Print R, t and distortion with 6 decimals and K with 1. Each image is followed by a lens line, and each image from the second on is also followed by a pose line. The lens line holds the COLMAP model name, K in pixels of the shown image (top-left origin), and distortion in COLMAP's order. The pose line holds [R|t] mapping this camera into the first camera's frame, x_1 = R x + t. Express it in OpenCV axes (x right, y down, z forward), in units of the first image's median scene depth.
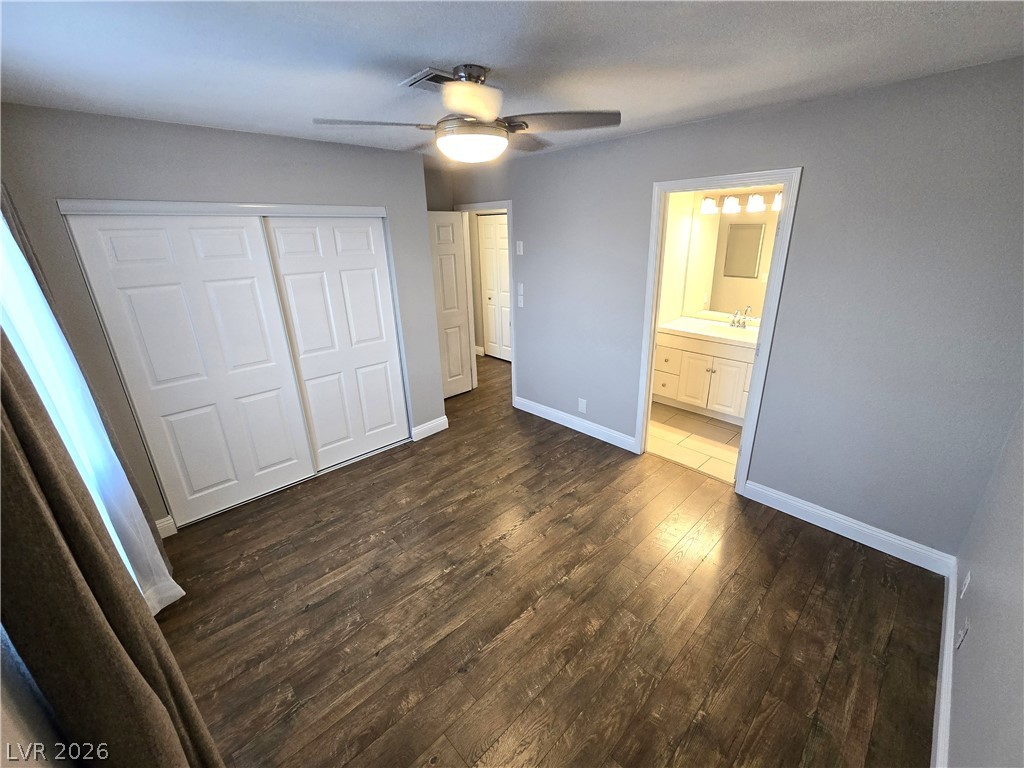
lens RADIAL K [[418.7, 0, 519.8], [0, 418.7, 381.1], [0, 0, 1]] dist [-0.000612, -0.001977]
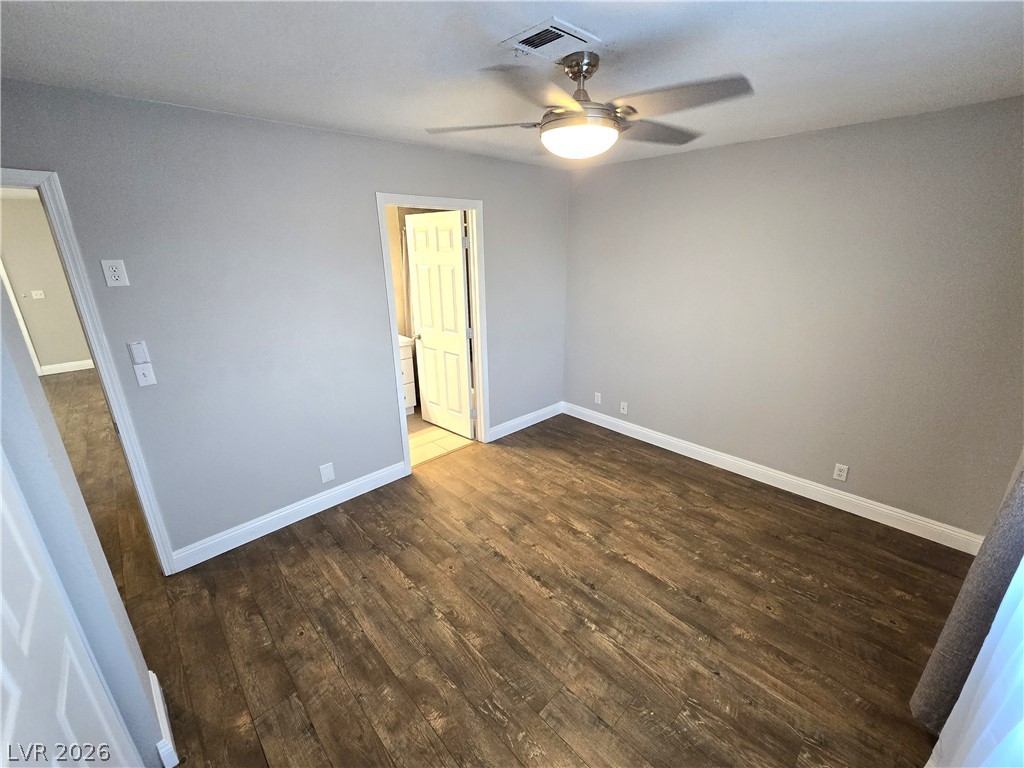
lens RADIAL K [[418.7, 0, 518.0], [0, 418.7, 382.8], [0, 0, 1]] dist [-0.000612, -0.001977]
pose [[0.003106, -0.291208, 0.956655, -0.950842], [0.347211, 0.897456, 0.272060, -0.312619], [-0.937782, 0.331316, 0.103898, 1.000107]]
